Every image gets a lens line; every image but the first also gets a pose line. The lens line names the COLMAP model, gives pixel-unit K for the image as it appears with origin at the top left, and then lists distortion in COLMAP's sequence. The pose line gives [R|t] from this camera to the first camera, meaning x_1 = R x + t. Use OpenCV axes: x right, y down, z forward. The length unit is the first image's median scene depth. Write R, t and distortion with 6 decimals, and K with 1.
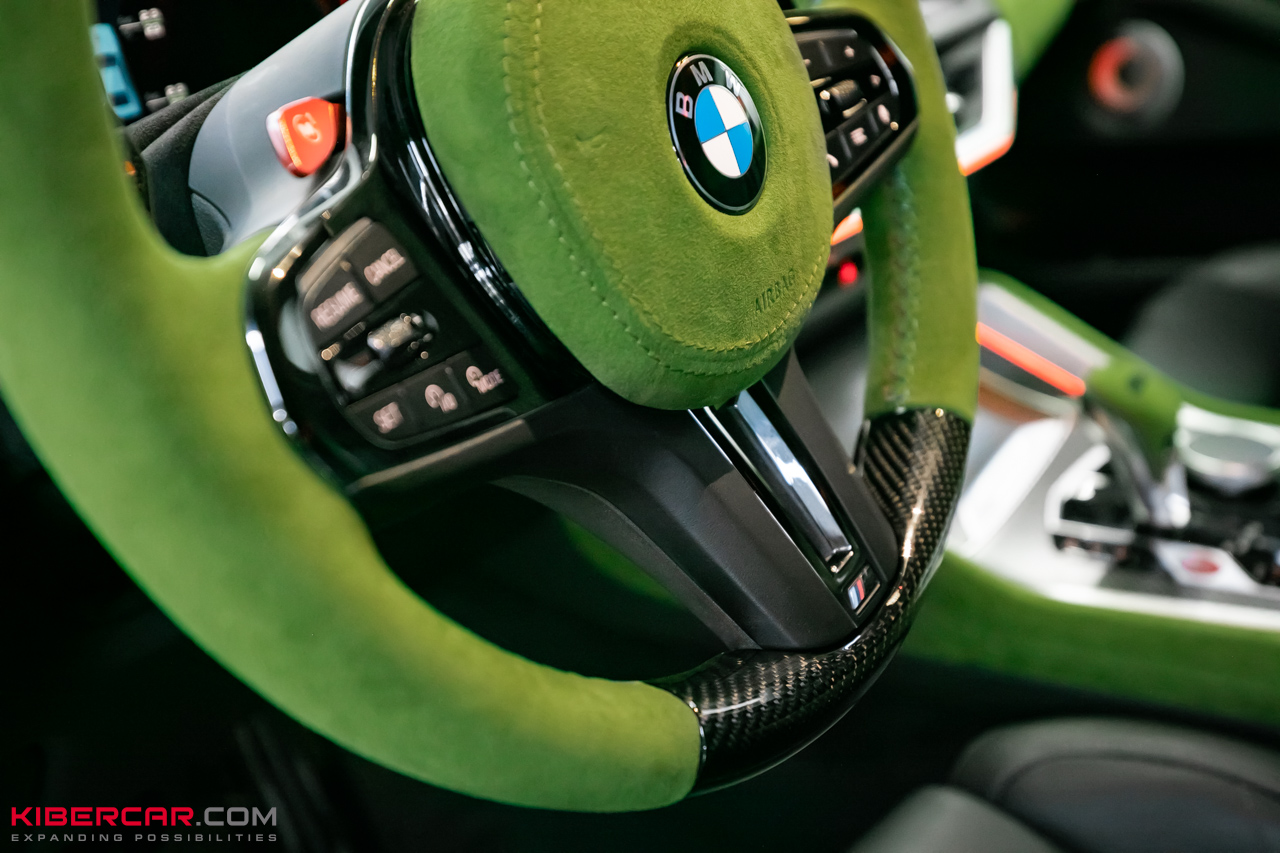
lens RADIAL K [[1188.9, 0, 640.0], [0, 1188.9, 426.5], [0, 0, 1]] dist [0.049523, 0.003561]
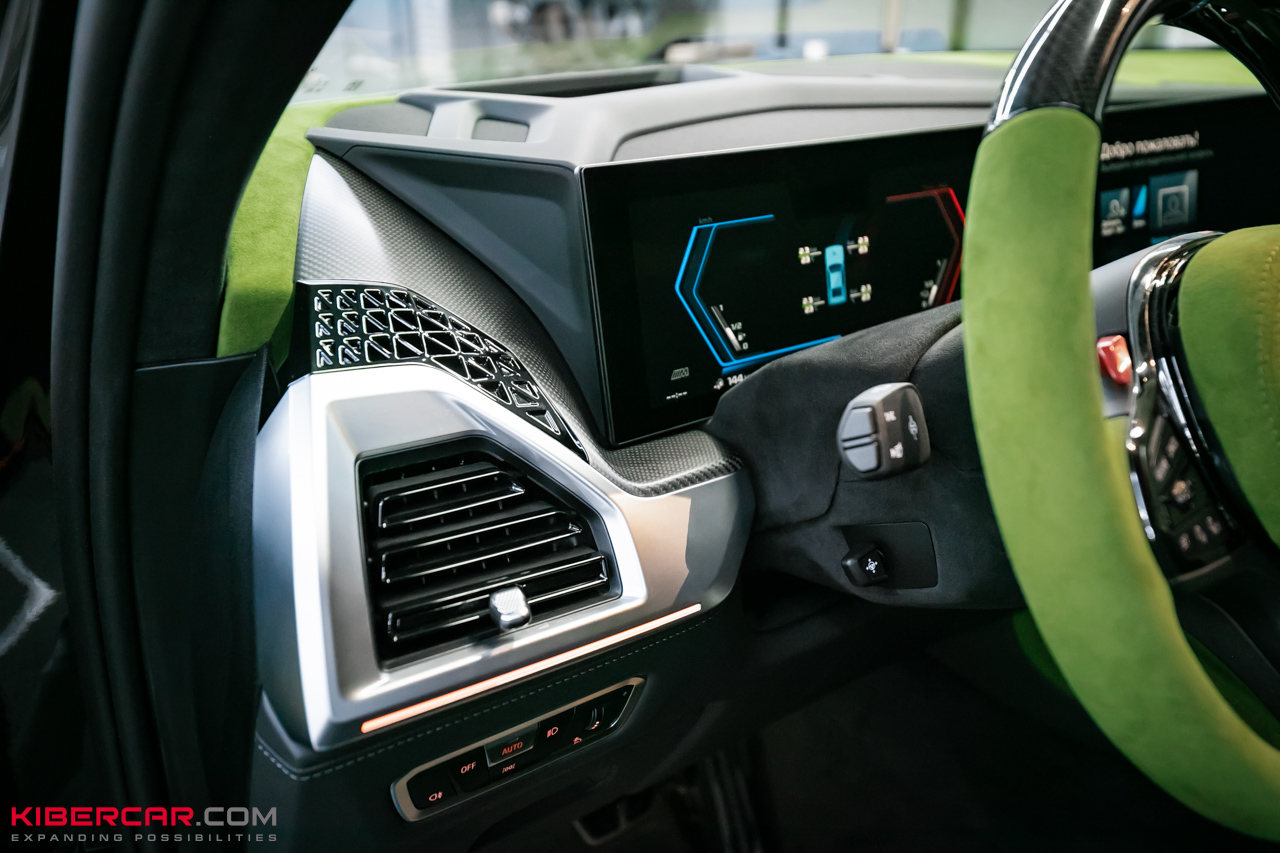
lens RADIAL K [[1028.1, 0, 635.4], [0, 1028.1, 427.1], [0, 0, 1]] dist [0.026082, 0.002081]
pose [[0.950101, 0.151479, -0.272693, -0.402524], [-0.178928, 0.980715, -0.078629, 0.060165], [0.255524, 0.123497, 0.958883, -0.402201]]
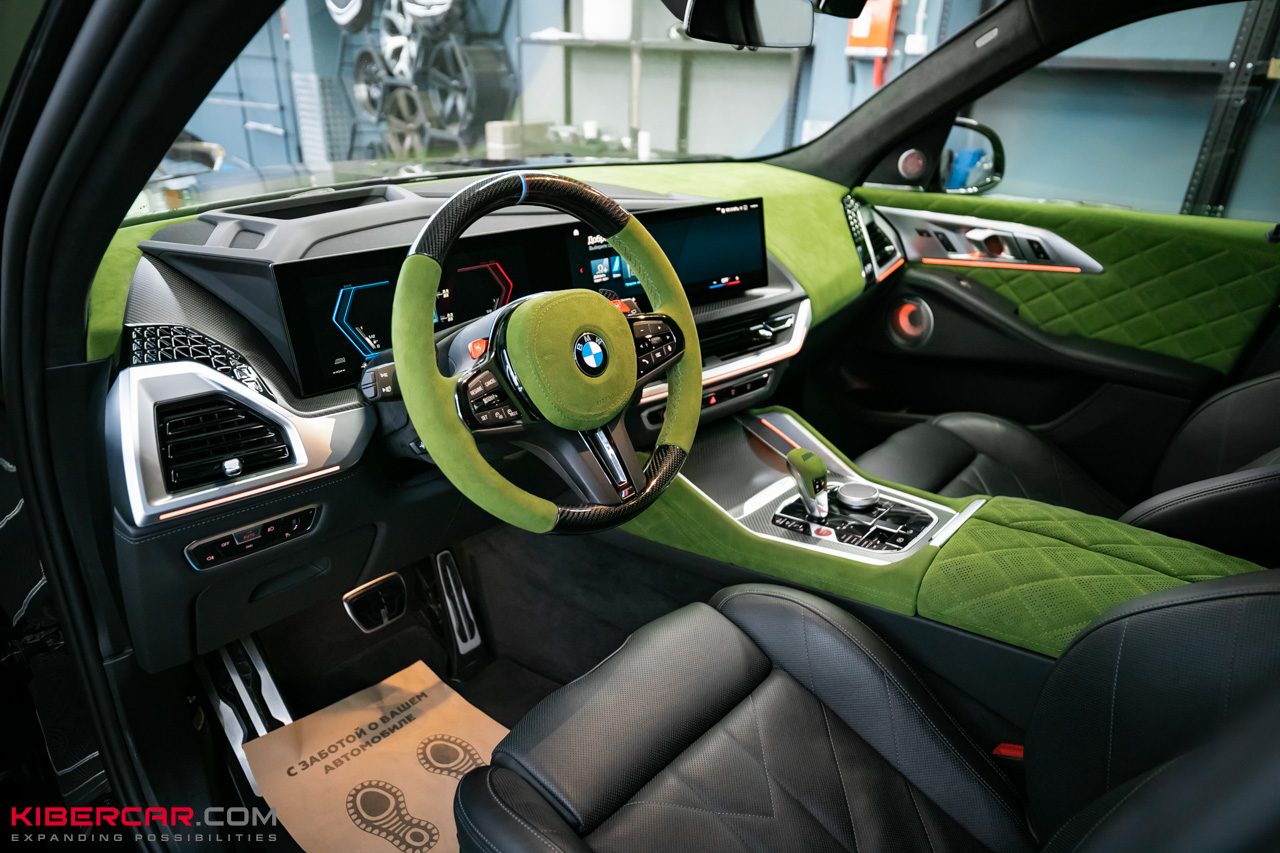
lens RADIAL K [[791.2, 0, 641.3], [0, 791.2, 429.2], [0, 0, 1]] dist [-0.001467, 0.000439]
pose [[0.987645, 0.111113, -0.110505, 0.476143], [-0.119074, 0.990537, -0.068245, 0.114865], [0.101877, 0.080560, 0.991530, -1.259806]]
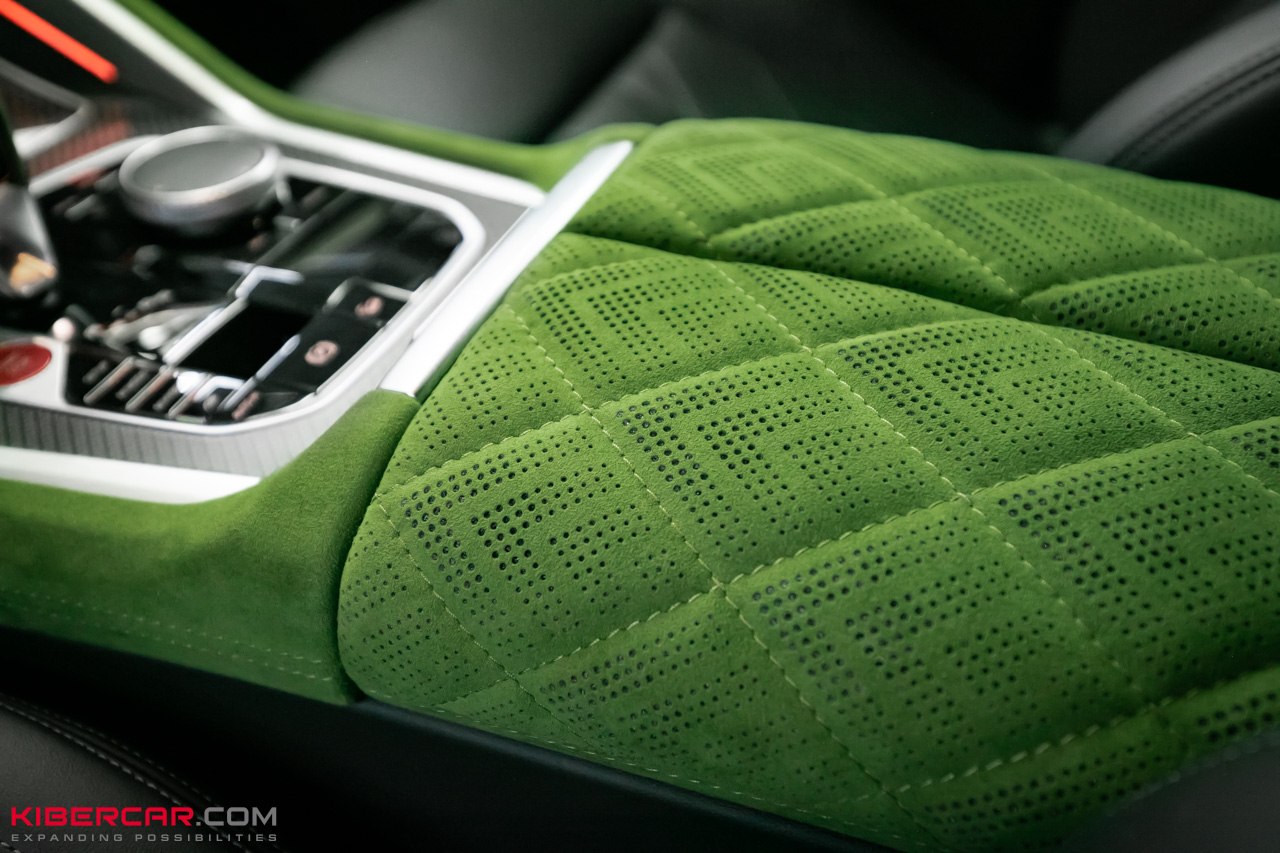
lens RADIAL K [[1188.9, 0, 640.0], [0, 1188.9, 426.5], [0, 0, 1]] dist [0.049523, 0.003561]
pose [[0.974368, -0.060889, 0.216561, 1.197723], [0.012284, 0.975638, 0.219044, 0.035542], [-0.224623, -0.210770, 0.951378, 0.671166]]
